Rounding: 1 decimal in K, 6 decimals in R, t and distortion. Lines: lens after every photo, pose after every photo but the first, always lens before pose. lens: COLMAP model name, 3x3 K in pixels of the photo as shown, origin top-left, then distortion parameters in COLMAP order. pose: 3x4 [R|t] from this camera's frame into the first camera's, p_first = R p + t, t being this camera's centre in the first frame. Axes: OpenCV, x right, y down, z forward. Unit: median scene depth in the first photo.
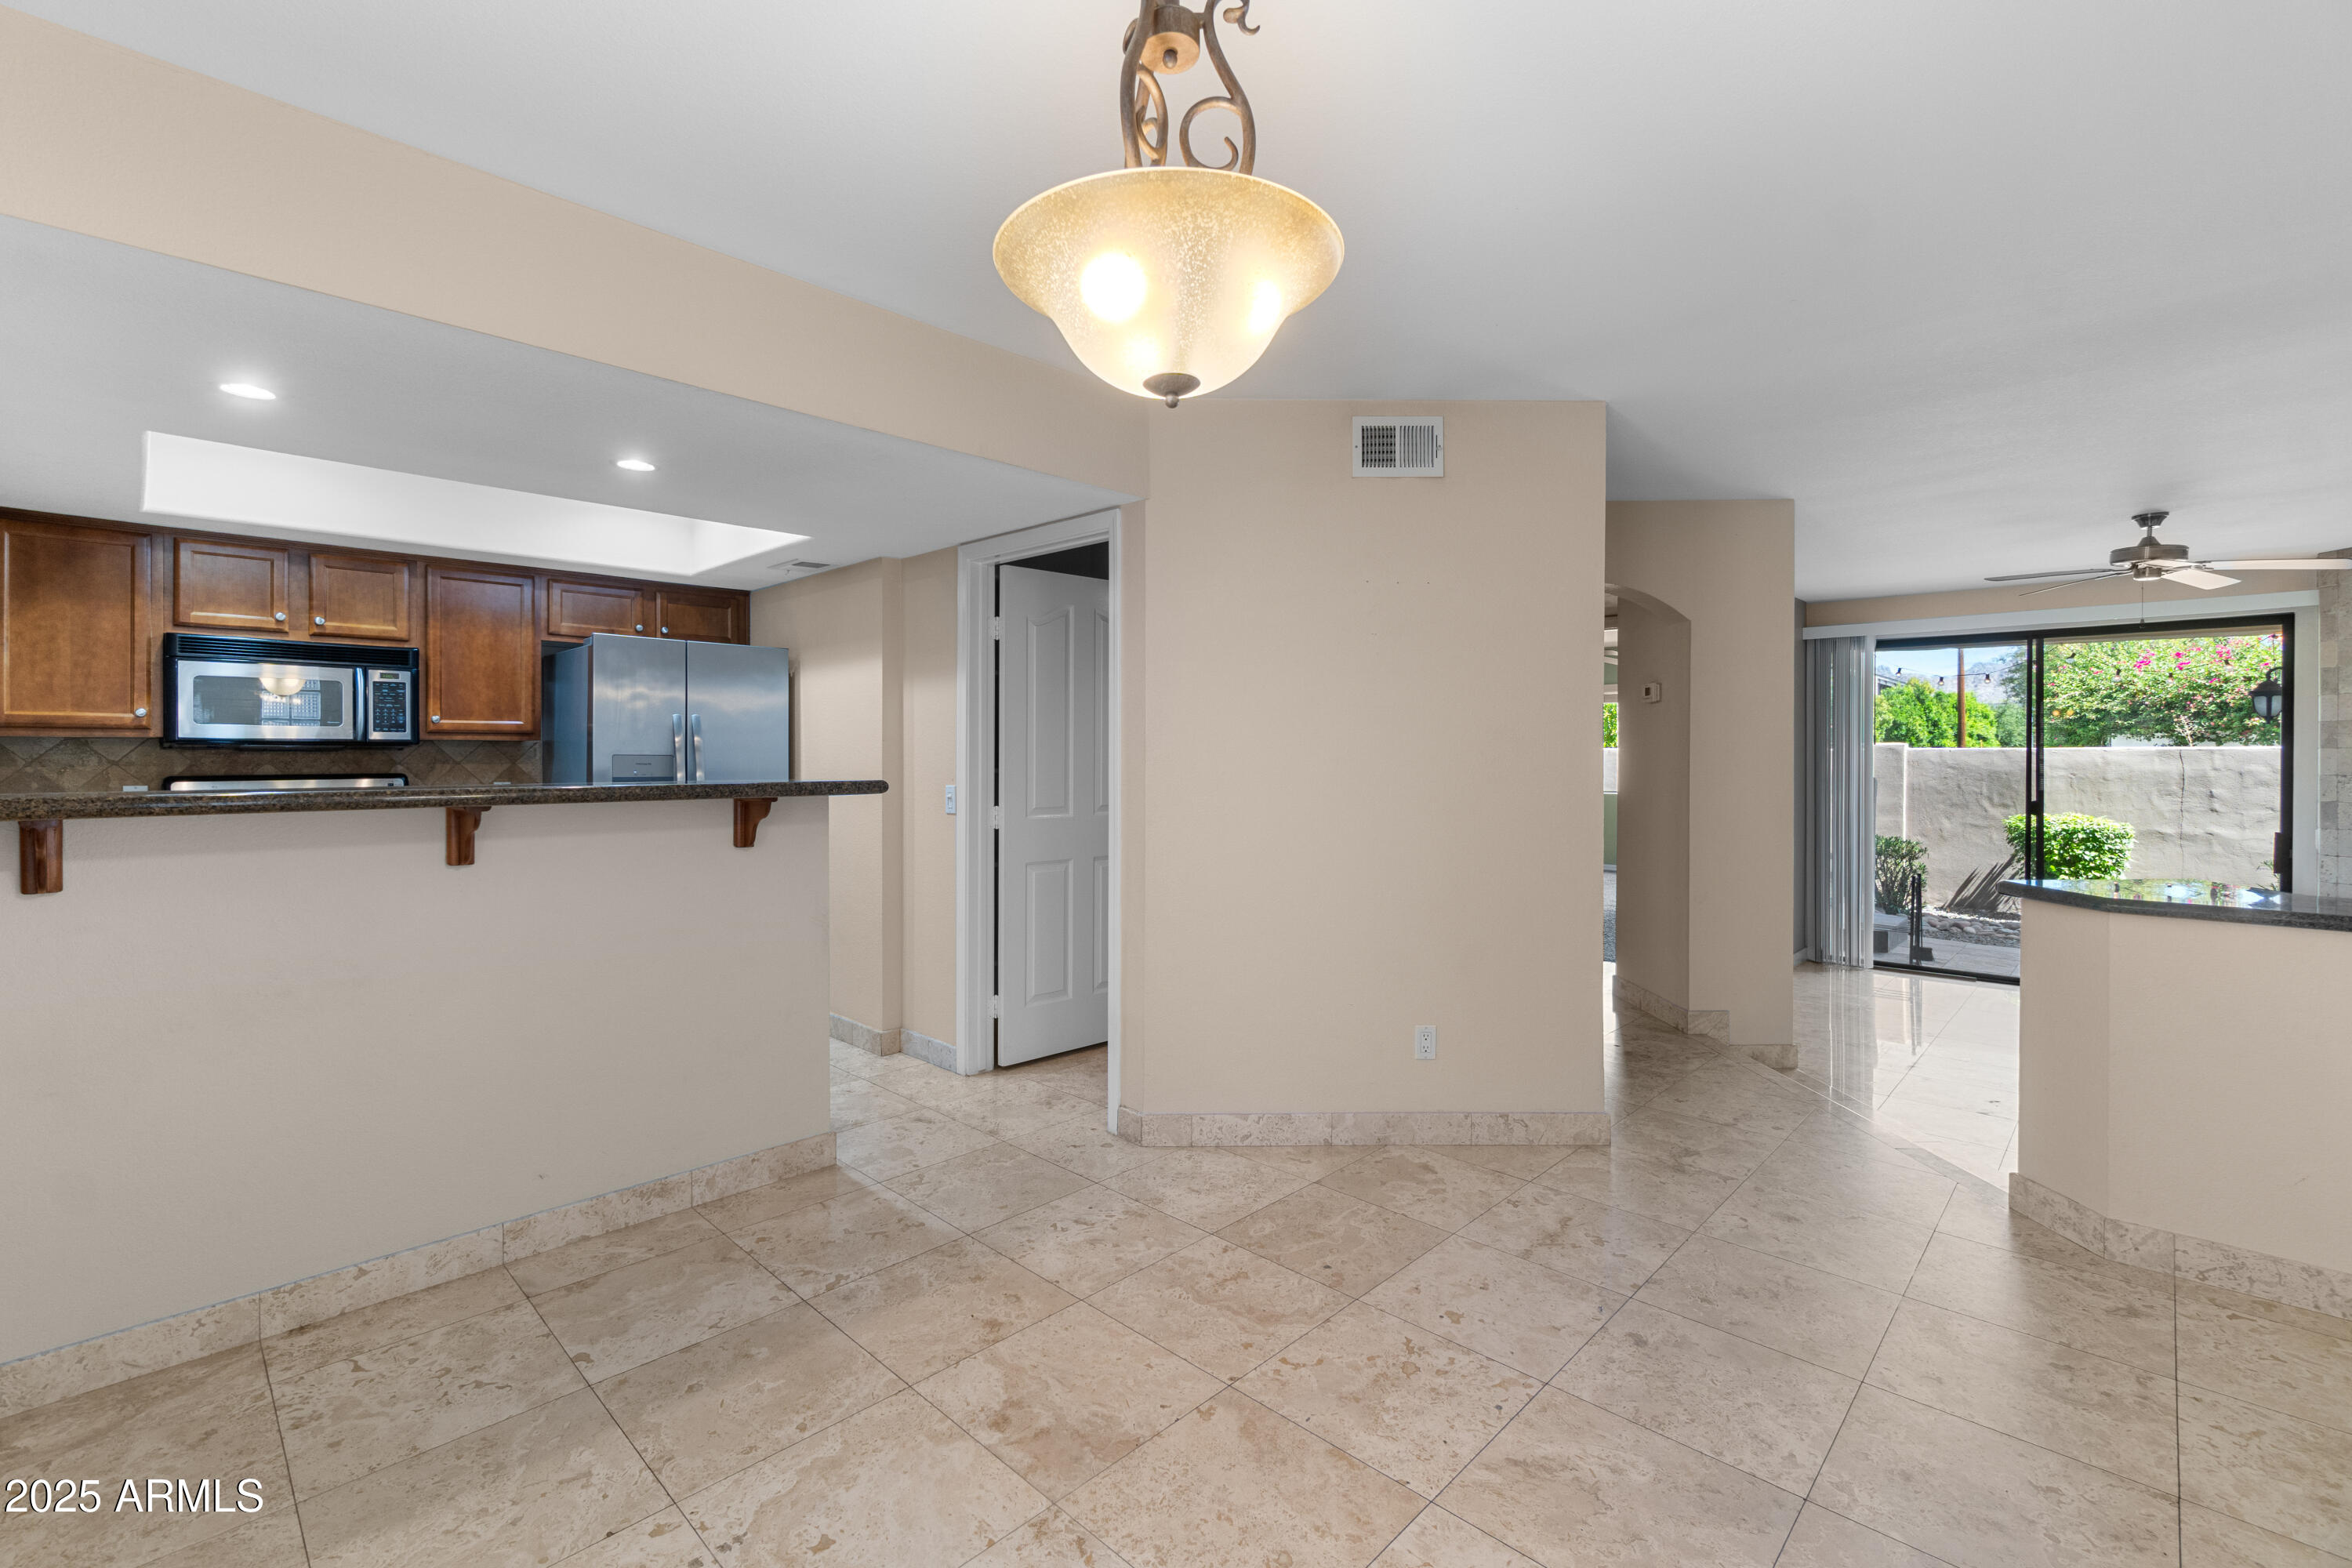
lens RADIAL K [[1015.2, 0, 1162.6], [0, 1015.2, 761.1], [0, 0, 1]] dist [-0.007369, 0.000915]
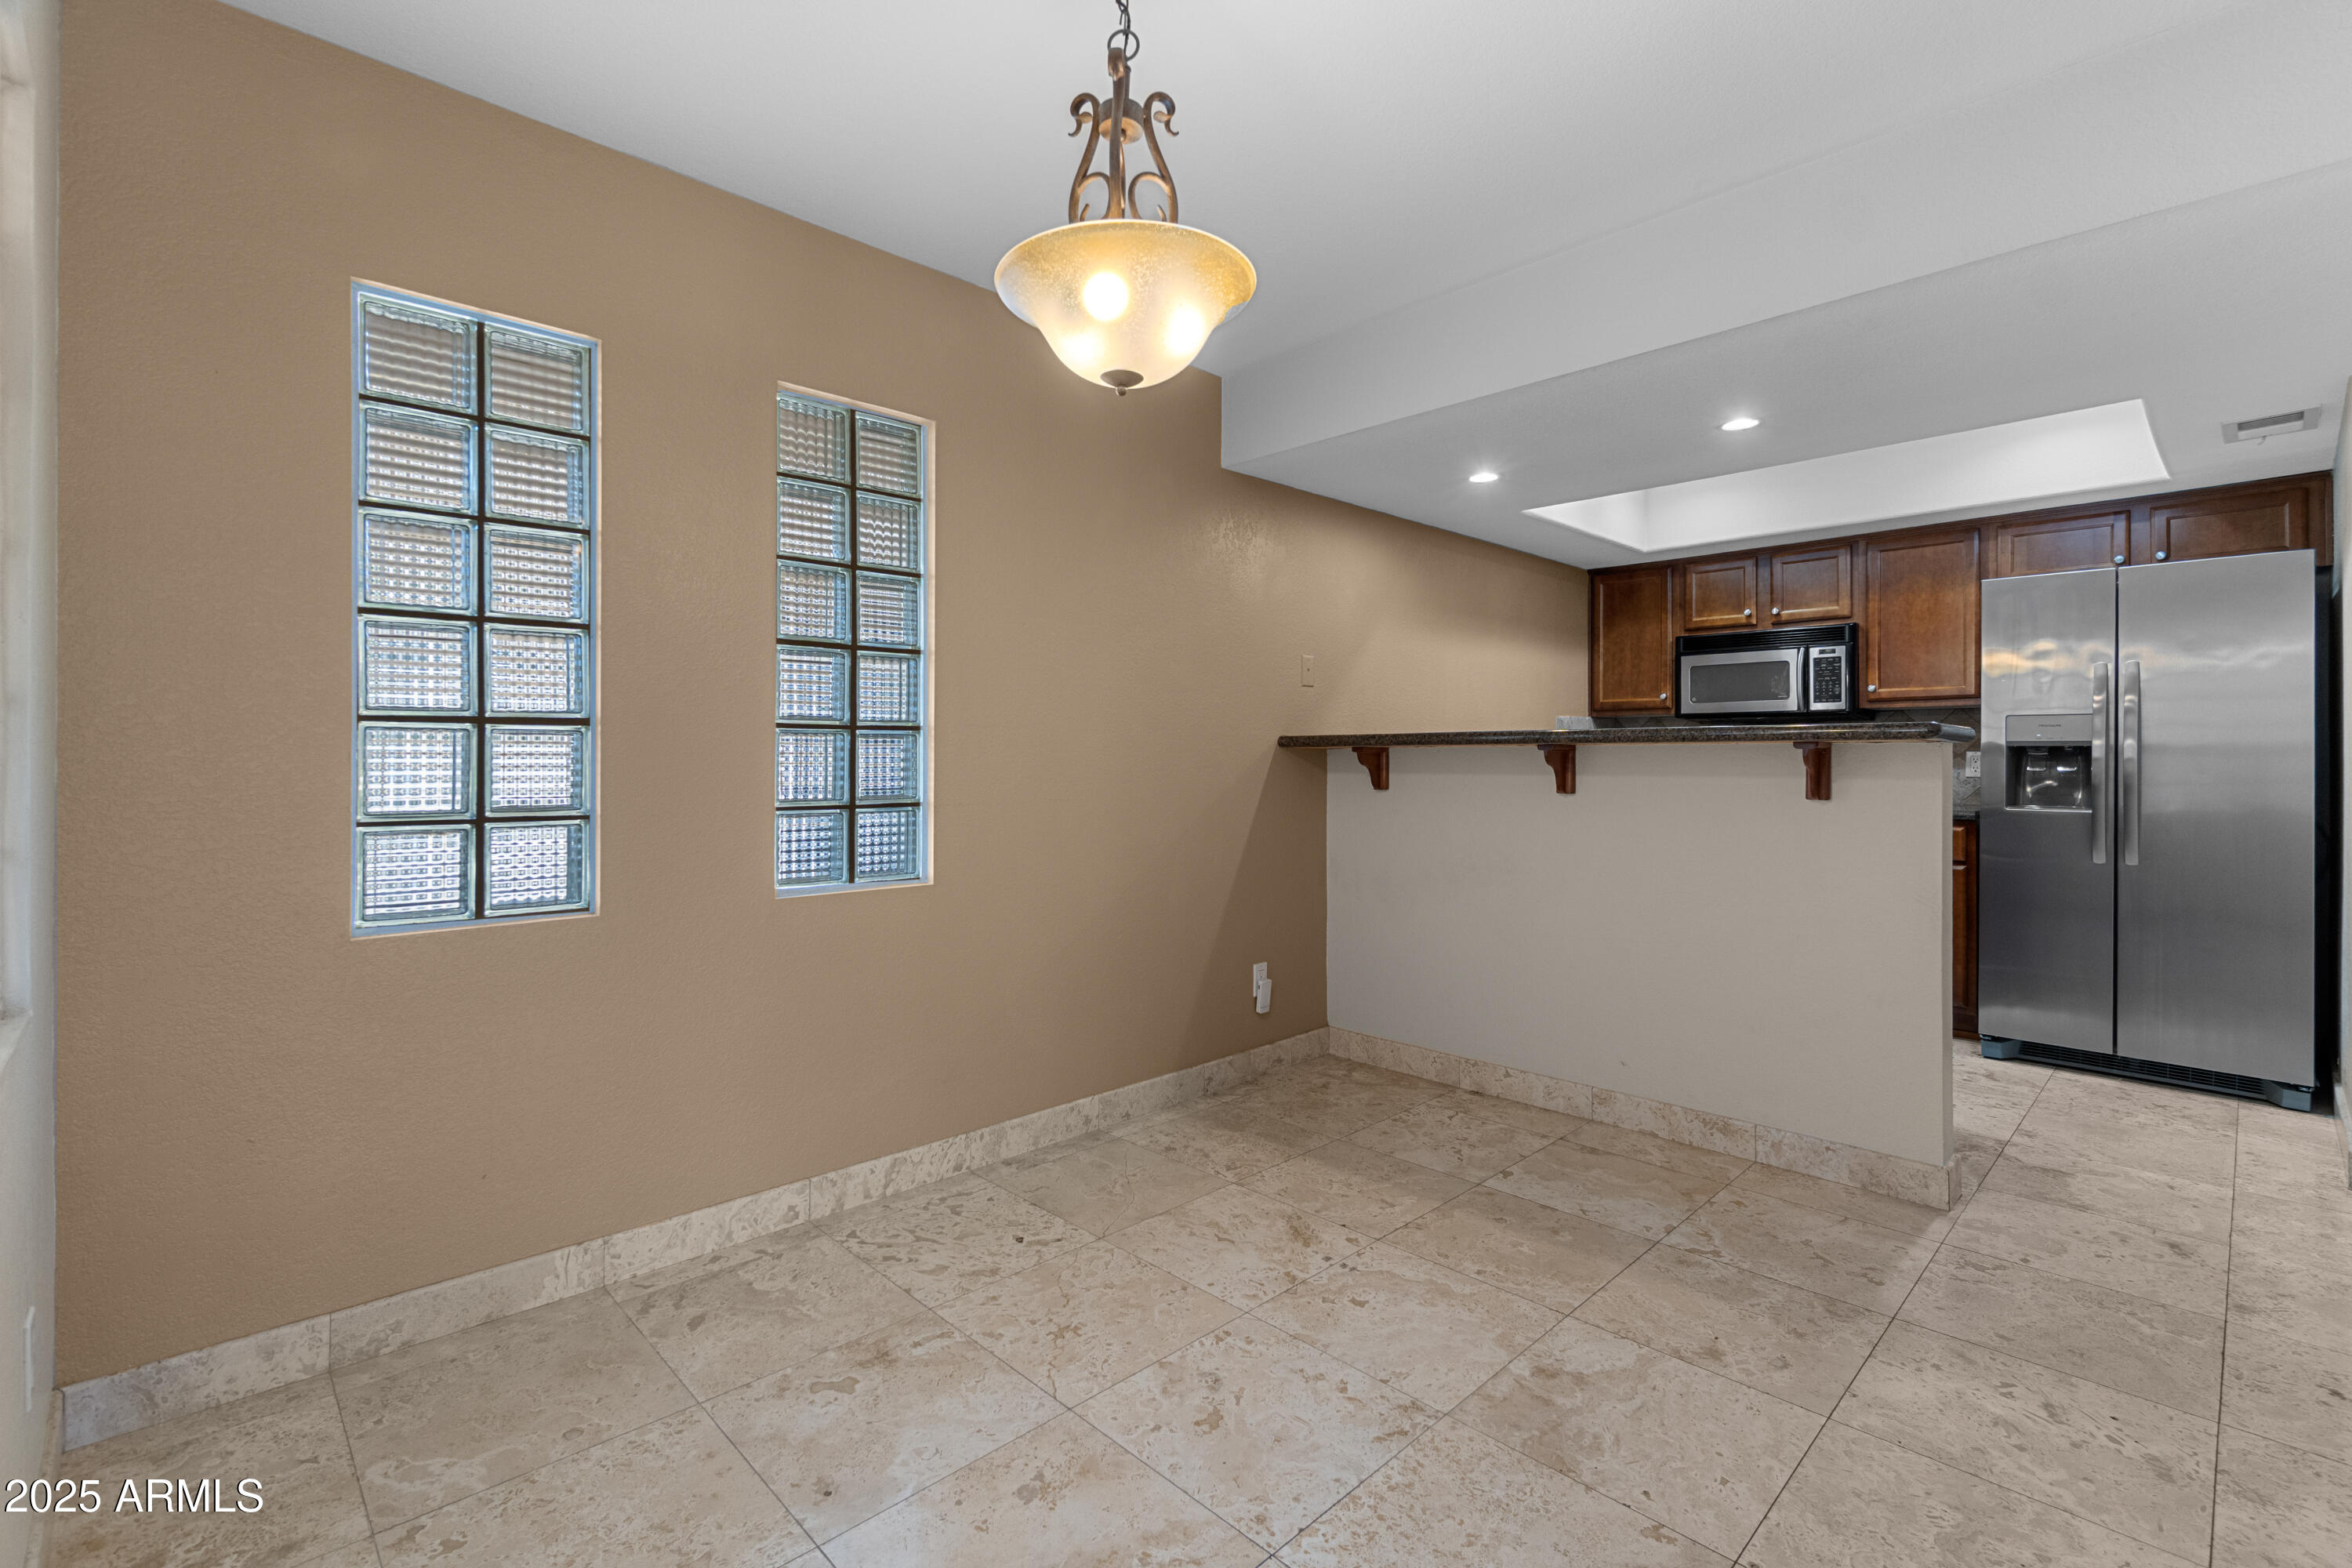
lens RADIAL K [[1046.8, 0, 1166.1], [0, 1046.8, 757.2], [0, 0, 1]] dist [-0.003596, 0.002855]
pose [[-0.026879, -0.001291, -0.999638, 0.456718], [-0.005182, 0.999986, -0.001152, 0.041543], [0.999625, 0.005149, -0.026886, 0.364009]]
